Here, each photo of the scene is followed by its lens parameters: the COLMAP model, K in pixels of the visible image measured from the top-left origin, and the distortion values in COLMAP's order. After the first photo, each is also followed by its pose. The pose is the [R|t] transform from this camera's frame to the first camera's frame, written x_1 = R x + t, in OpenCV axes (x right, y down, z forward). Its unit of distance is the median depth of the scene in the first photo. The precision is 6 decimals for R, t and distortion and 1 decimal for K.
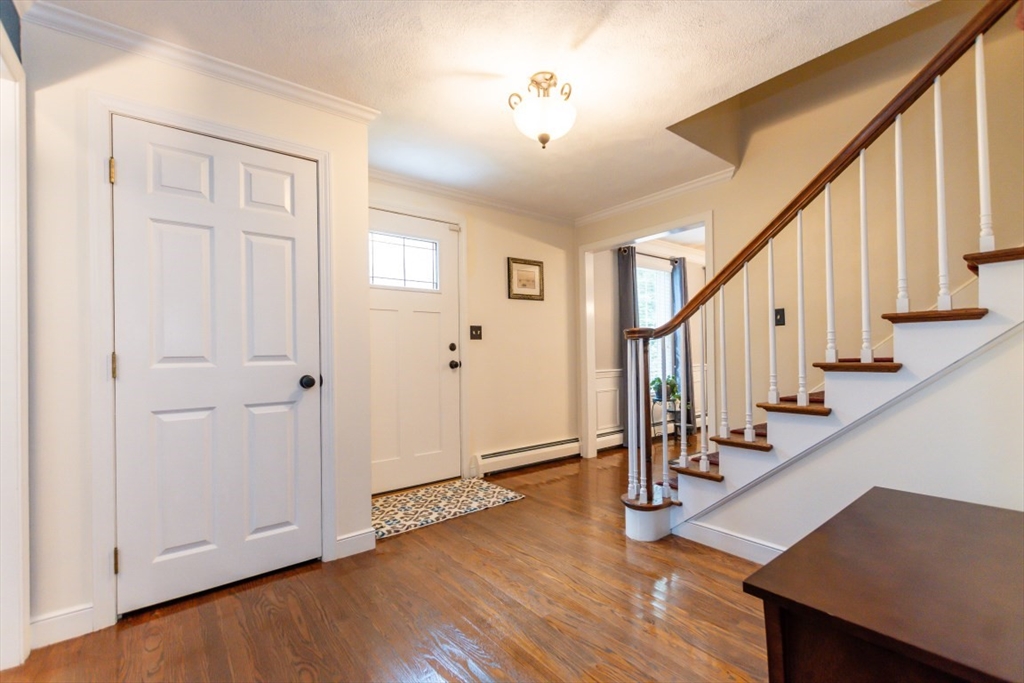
lens RADIAL K [[448.6, 0, 509.9], [0, 448.6, 343.2], [0, 0, 1]] dist [0.009638, -0.002402]
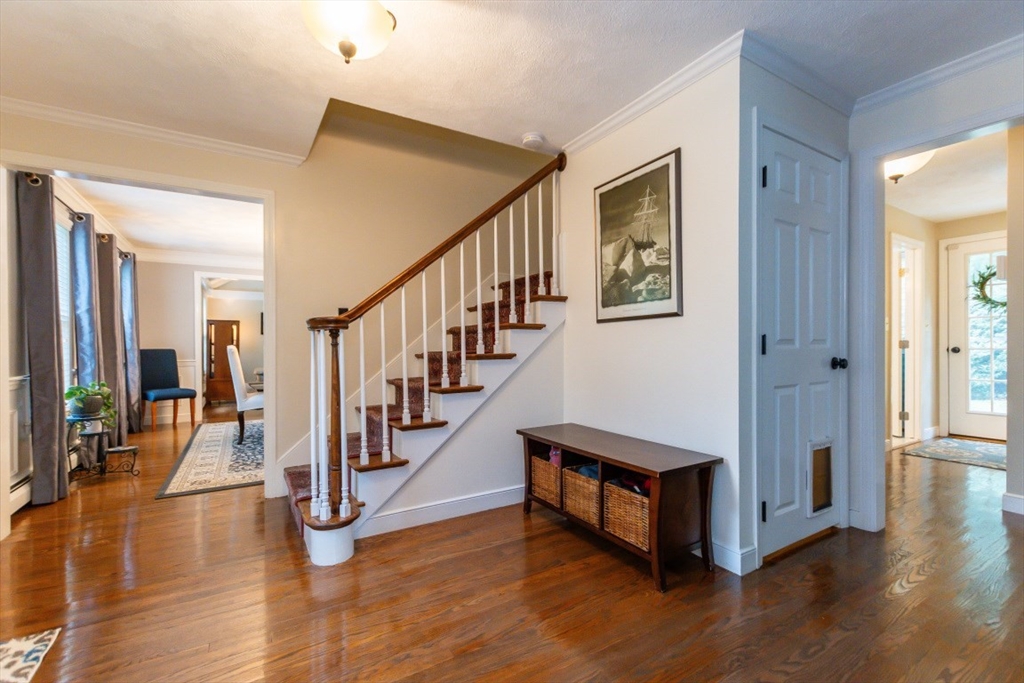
lens RADIAL K [[448.6, 0, 514.1], [0, 448.6, 348.1], [0, 0, 1]] dist [0.009638, -0.002402]
pose [[0.115676, -0.000140, 0.993287, -0.558365], [-0.016690, 0.999859, 0.002085, 0.015140], [-0.993147, -0.016819, 0.115657, 0.585335]]
